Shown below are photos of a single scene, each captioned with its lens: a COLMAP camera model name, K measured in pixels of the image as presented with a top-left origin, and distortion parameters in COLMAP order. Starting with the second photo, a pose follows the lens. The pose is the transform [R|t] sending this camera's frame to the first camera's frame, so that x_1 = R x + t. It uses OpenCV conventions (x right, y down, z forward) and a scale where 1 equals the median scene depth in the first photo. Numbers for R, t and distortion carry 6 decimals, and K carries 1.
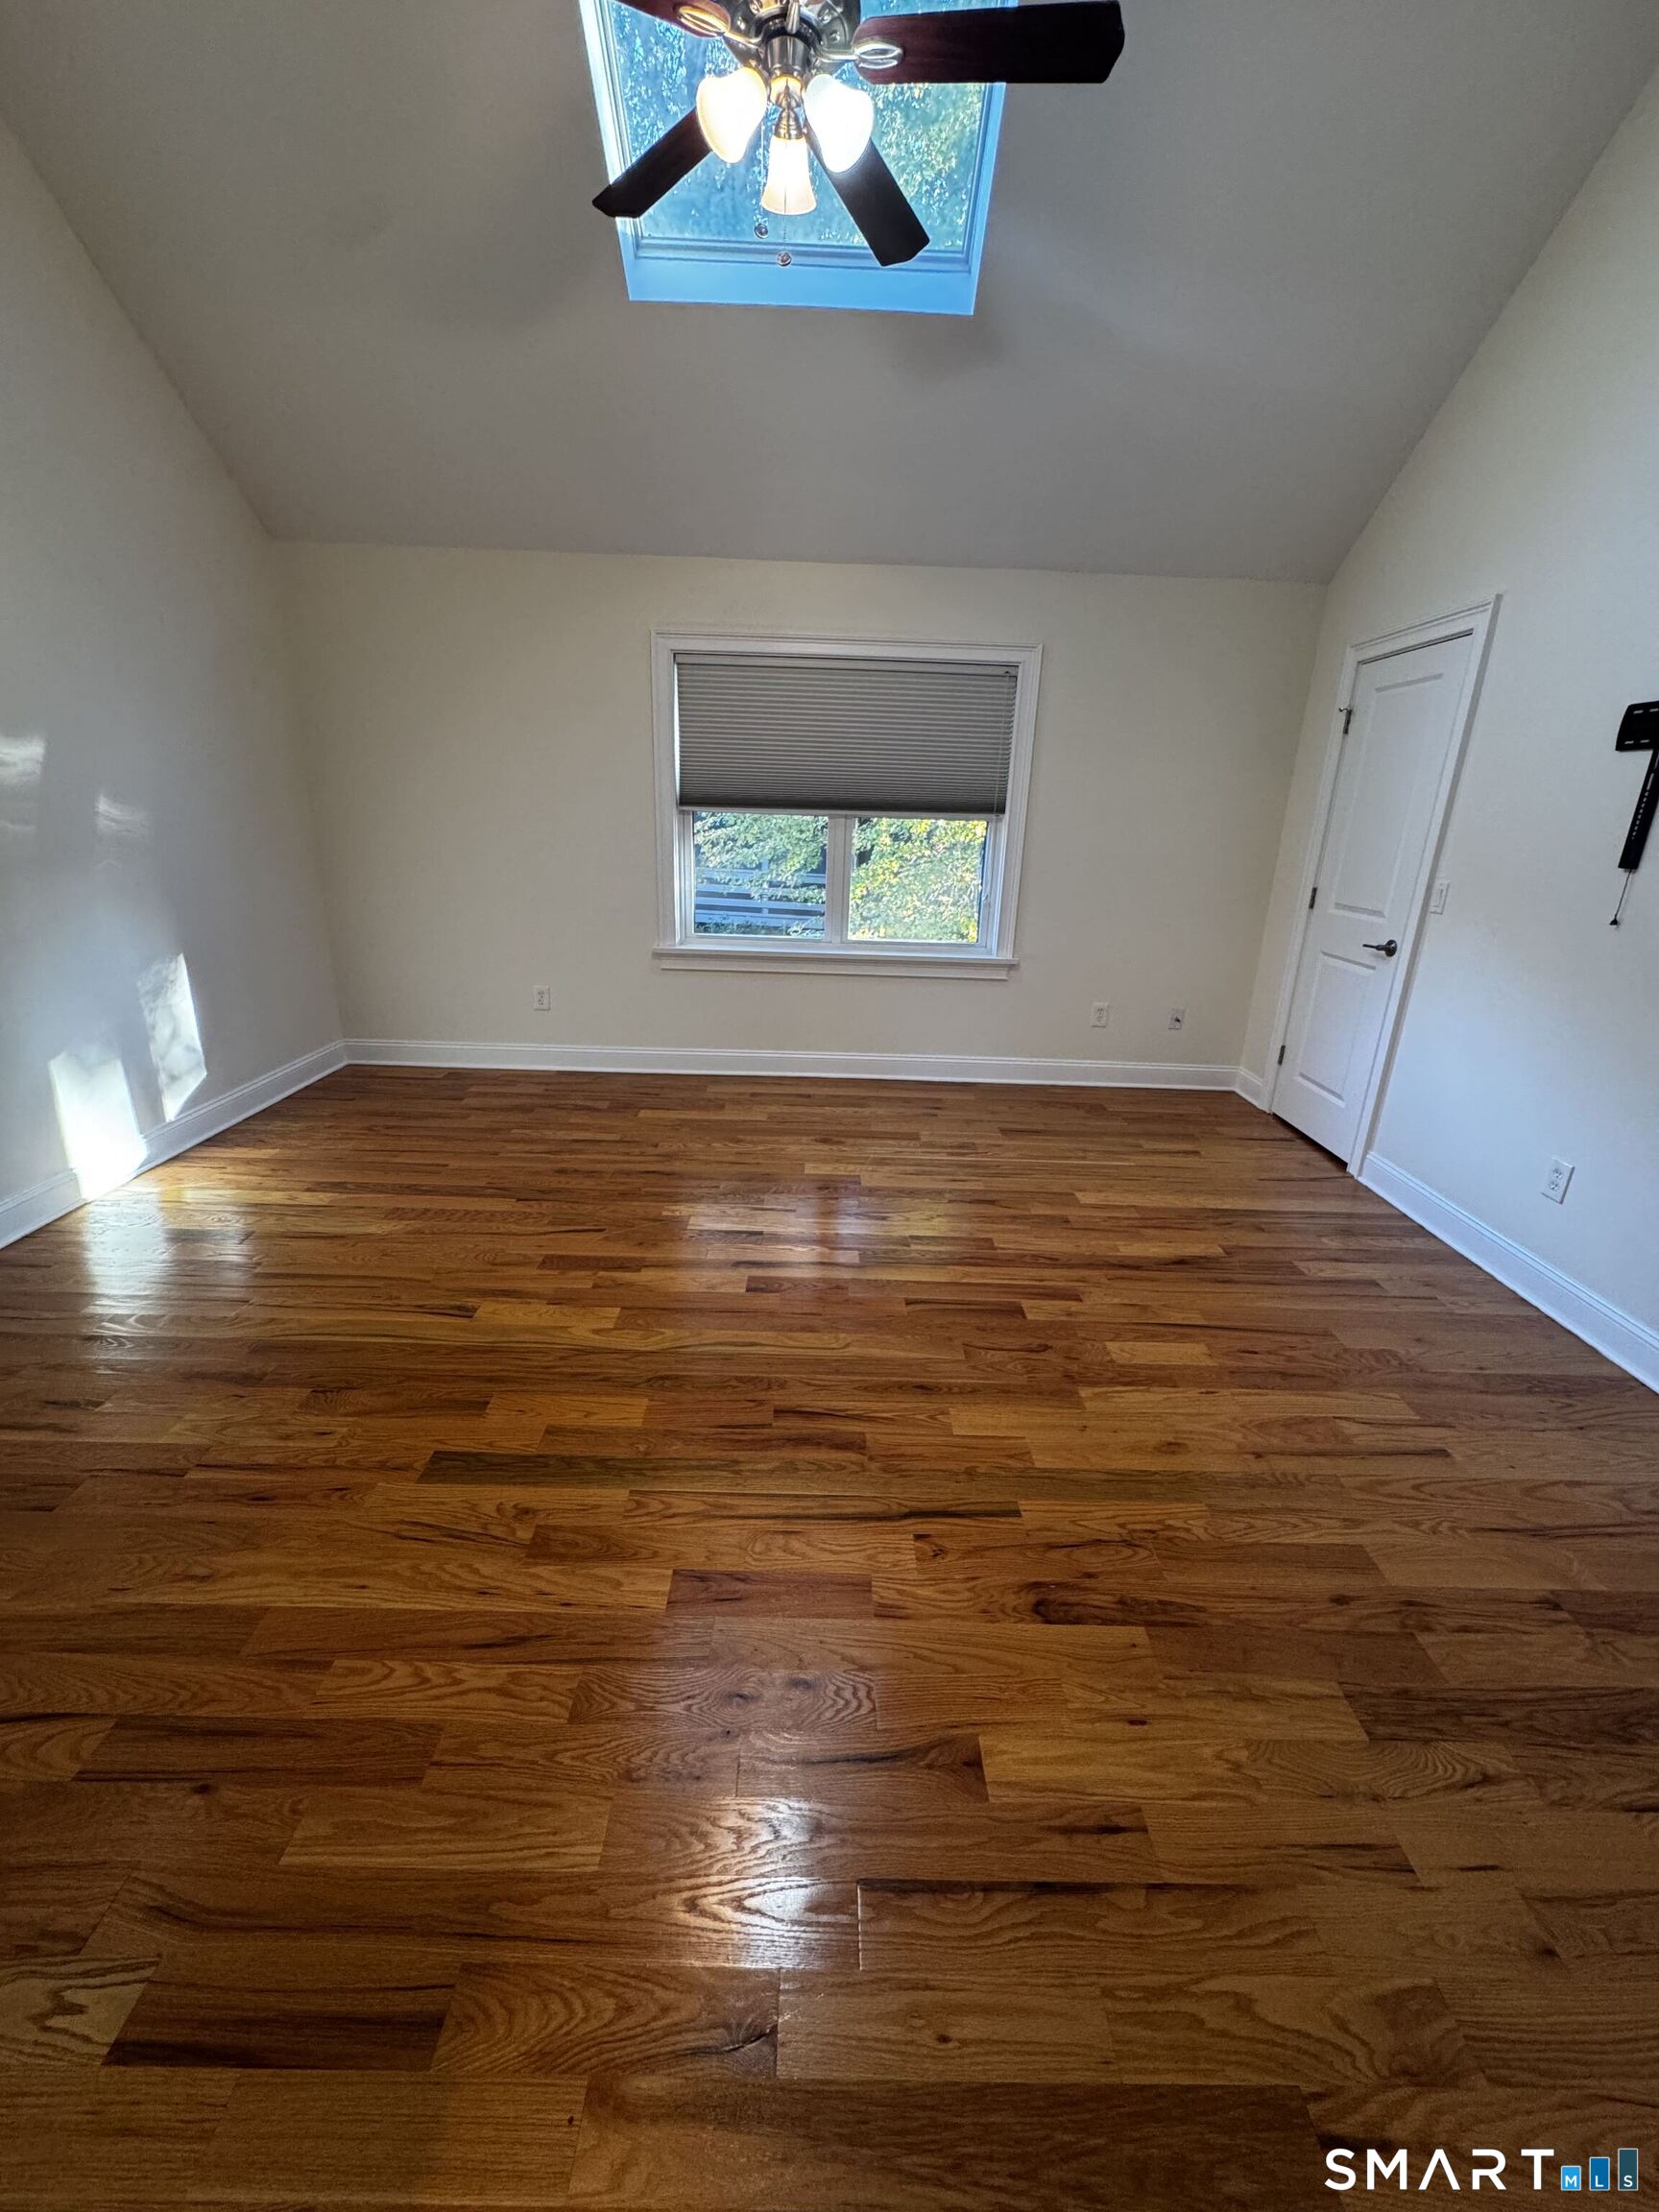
lens RADIAL K [[882.6, 0, 829.8], [0, 882.6, 1105.5], [0, 0, 1]] dist [-0.000985, 0.000776]
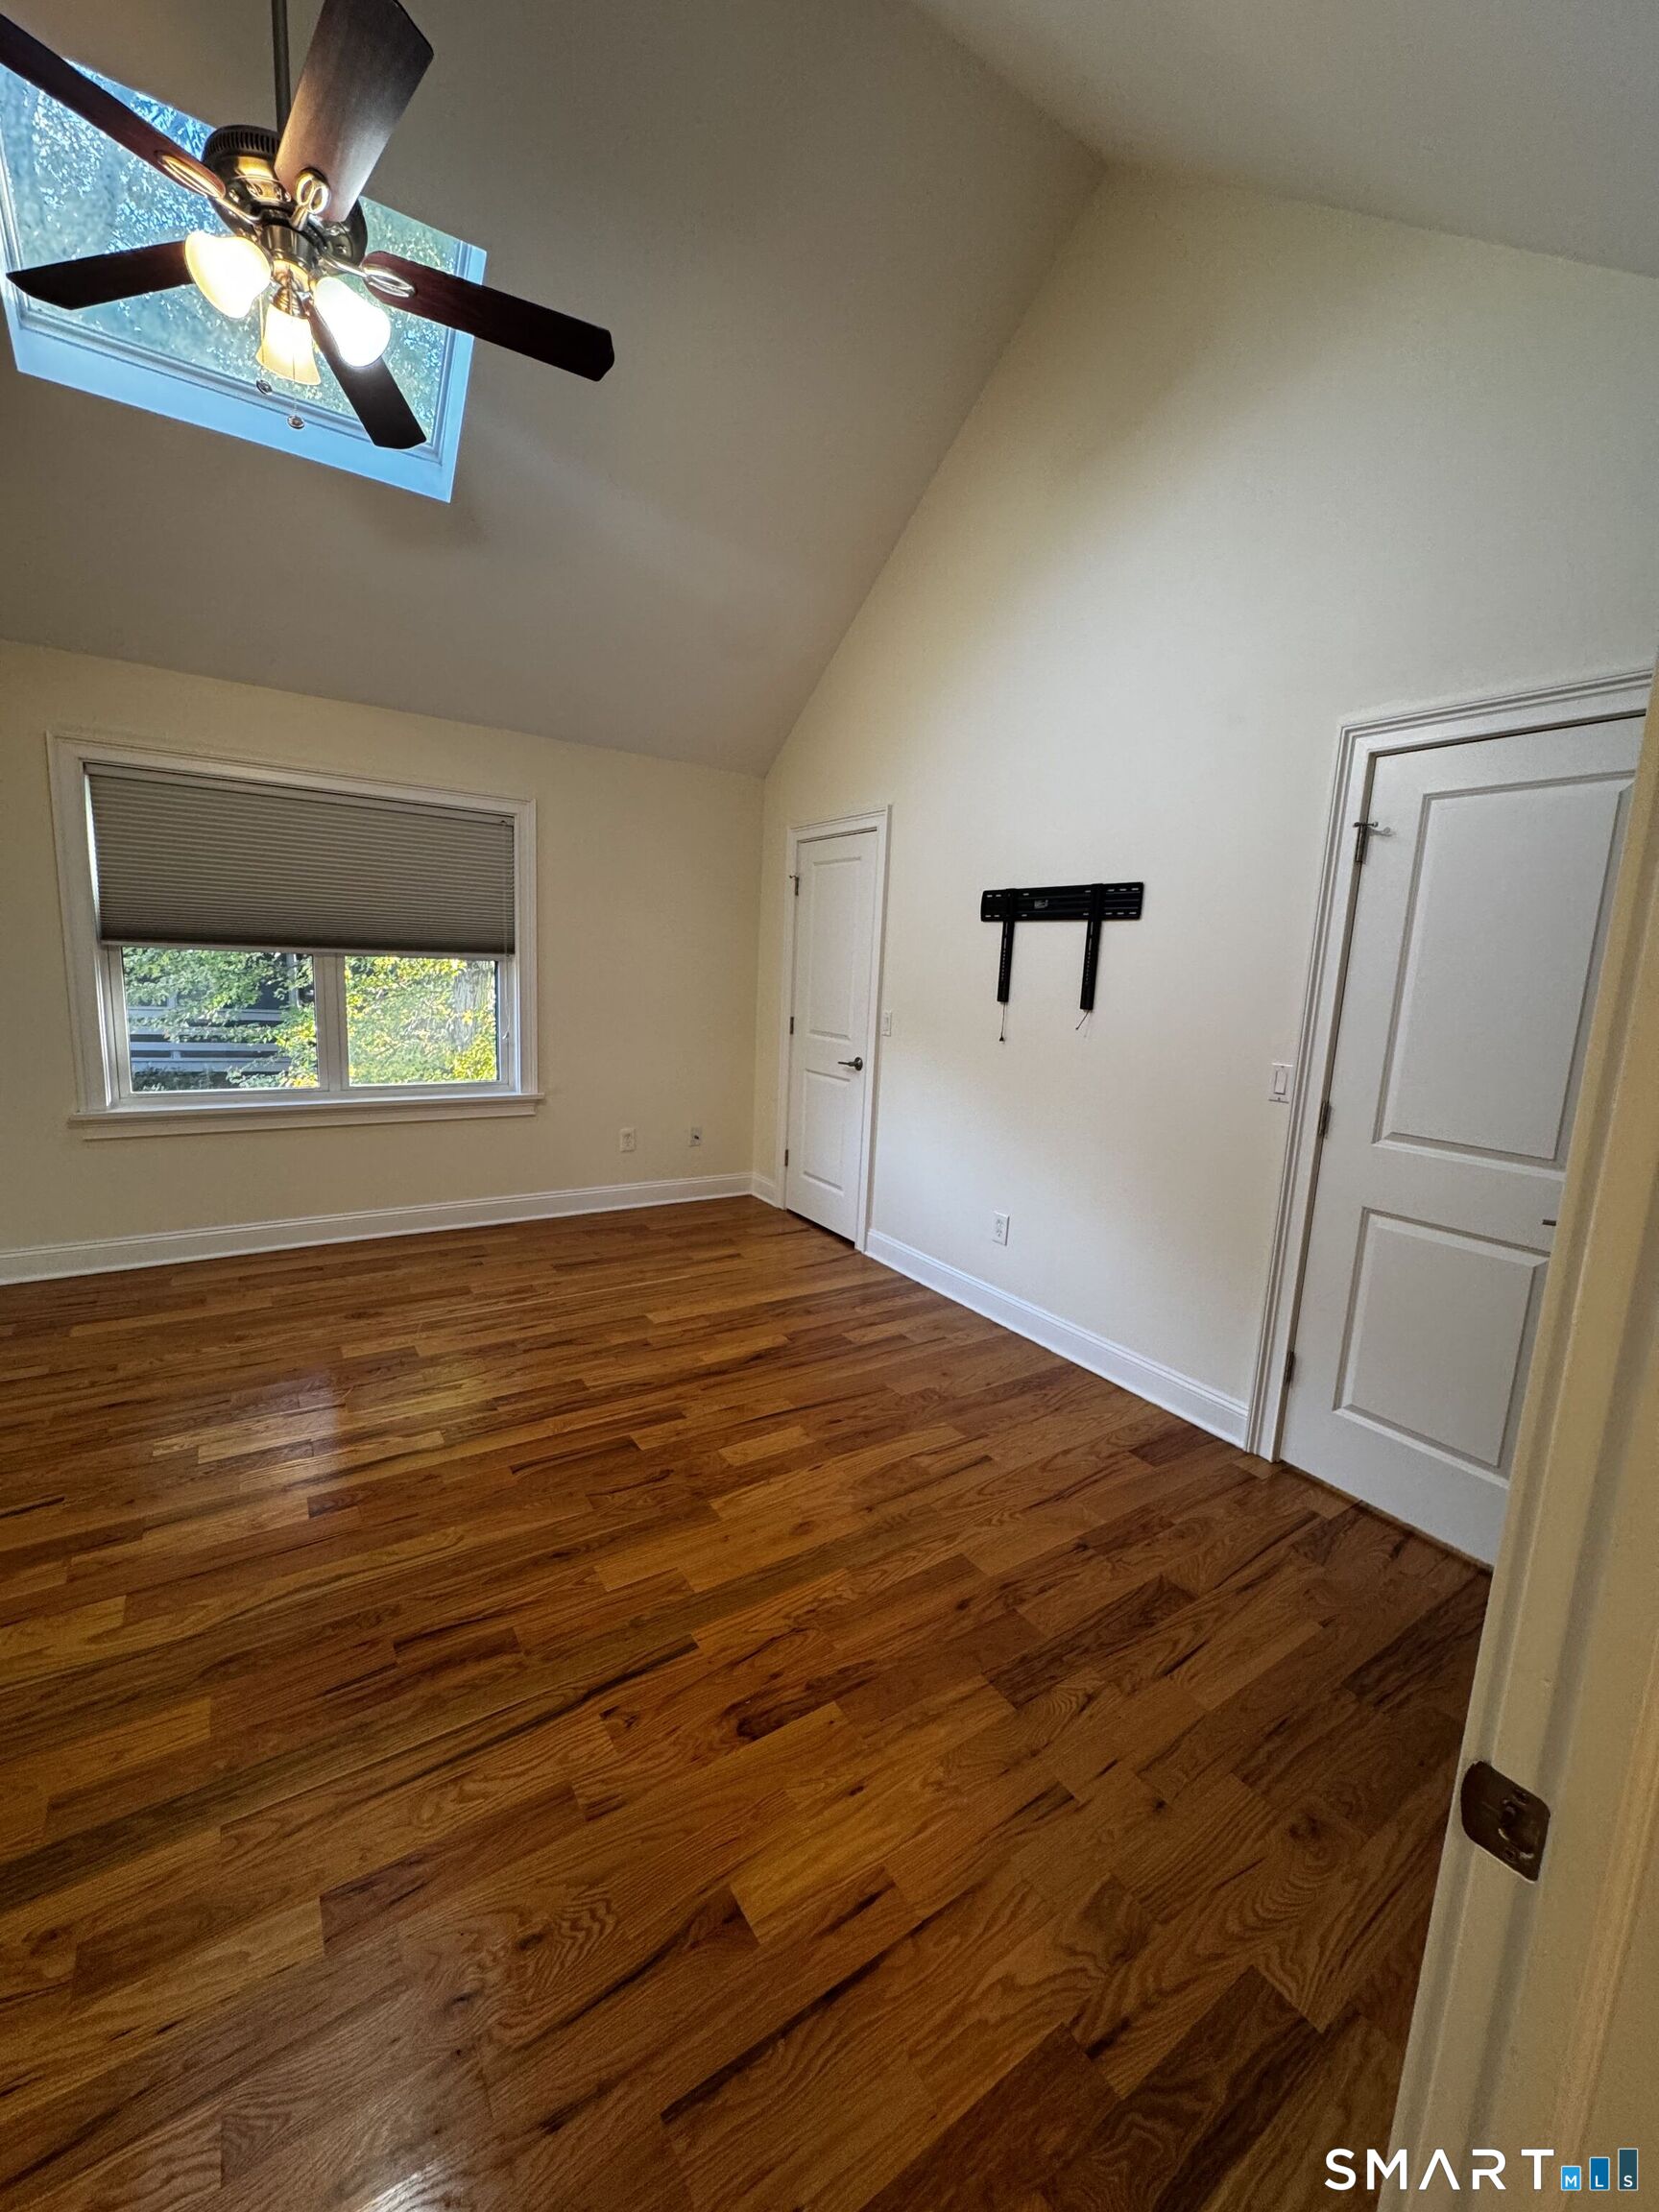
lens RADIAL K [[882.6, 0, 828.5], [0, 882.6, 1106.4], [0, 0, 1]] dist [-0.000985, 0.000776]
pose [[0.834759, -0.083311, 0.544276, -0.117247], [0.156928, 0.983488, -0.090142, -0.019167], [-0.527779, 0.160659, 0.834049, -0.009793]]
